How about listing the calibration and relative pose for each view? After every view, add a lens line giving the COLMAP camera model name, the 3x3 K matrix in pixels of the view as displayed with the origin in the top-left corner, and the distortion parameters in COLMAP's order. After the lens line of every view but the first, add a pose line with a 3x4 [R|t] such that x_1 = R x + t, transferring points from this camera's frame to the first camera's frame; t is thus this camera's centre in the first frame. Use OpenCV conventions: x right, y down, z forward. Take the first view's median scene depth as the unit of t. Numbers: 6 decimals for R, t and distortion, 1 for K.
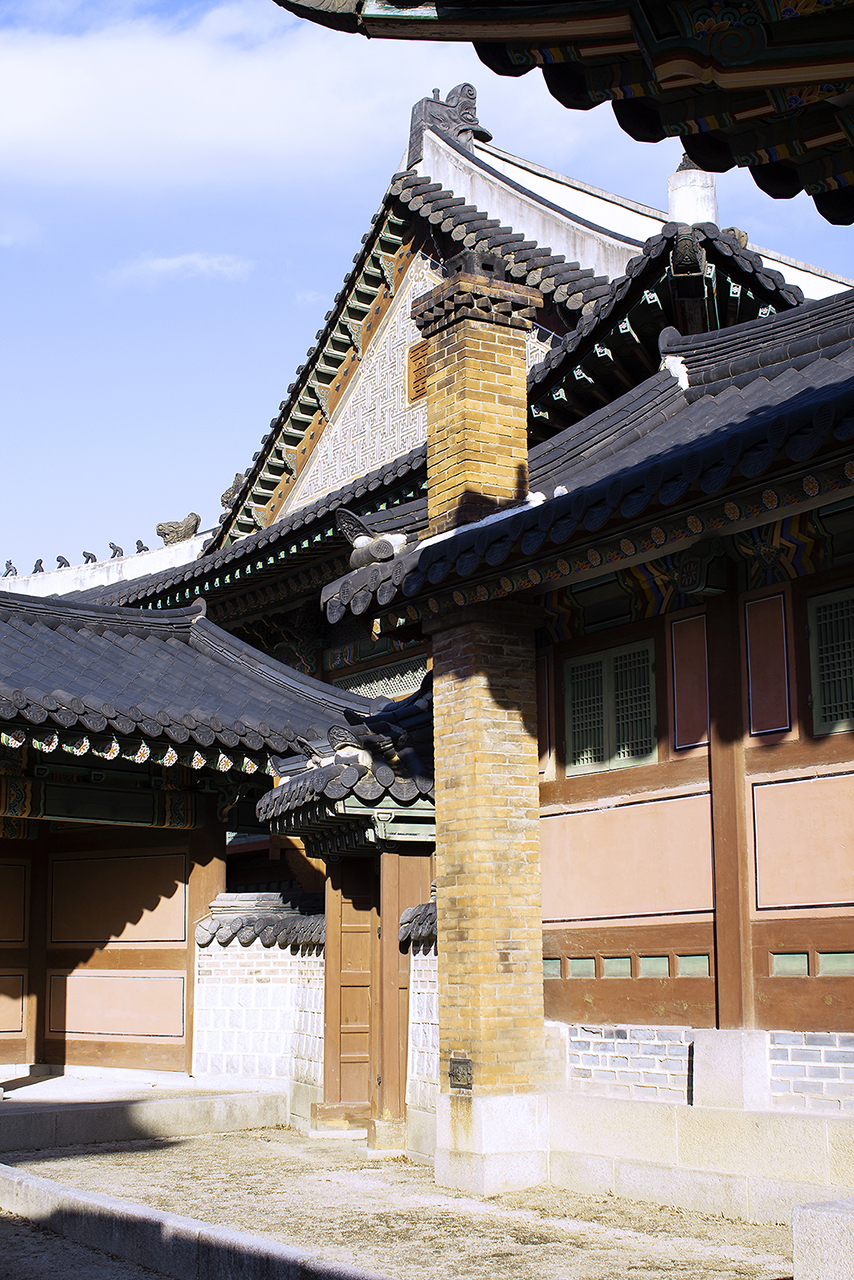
lens RADIAL K [[1799.6, 0, 427.0], [0, 1799.6, 640.0], [0, 0, 1]] dist [-0.145599, 0.077725]
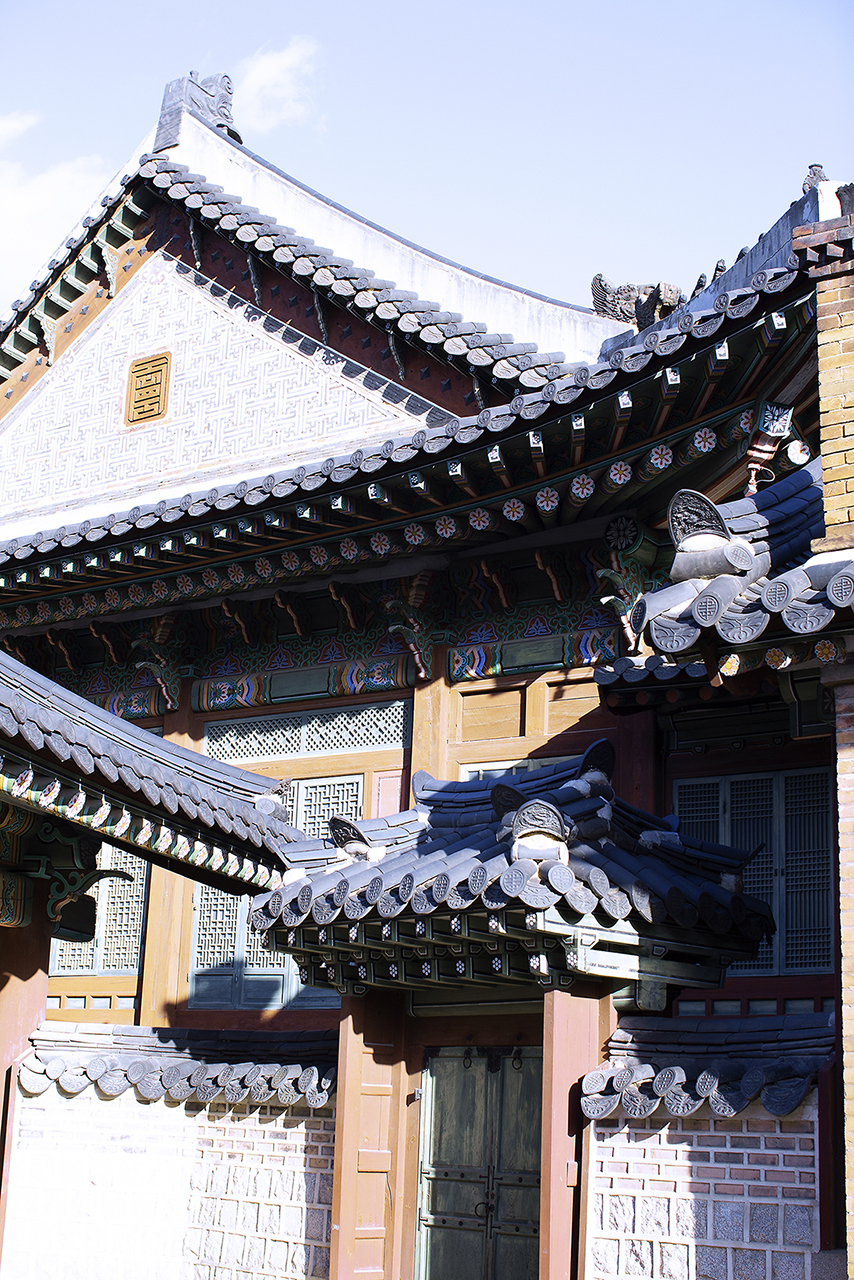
lens RADIAL K [[1799.6, 0, 427.0], [0, 1799.6, 640.0], [0, 0, 1]] dist [-0.145599, 0.077725]
pose [[0.907475, 0.145750, 0.394014, -0.192179], [-0.115652, 0.988321, -0.099226, 0.030638], [-0.403874, 0.044476, 0.913733, 0.197502]]
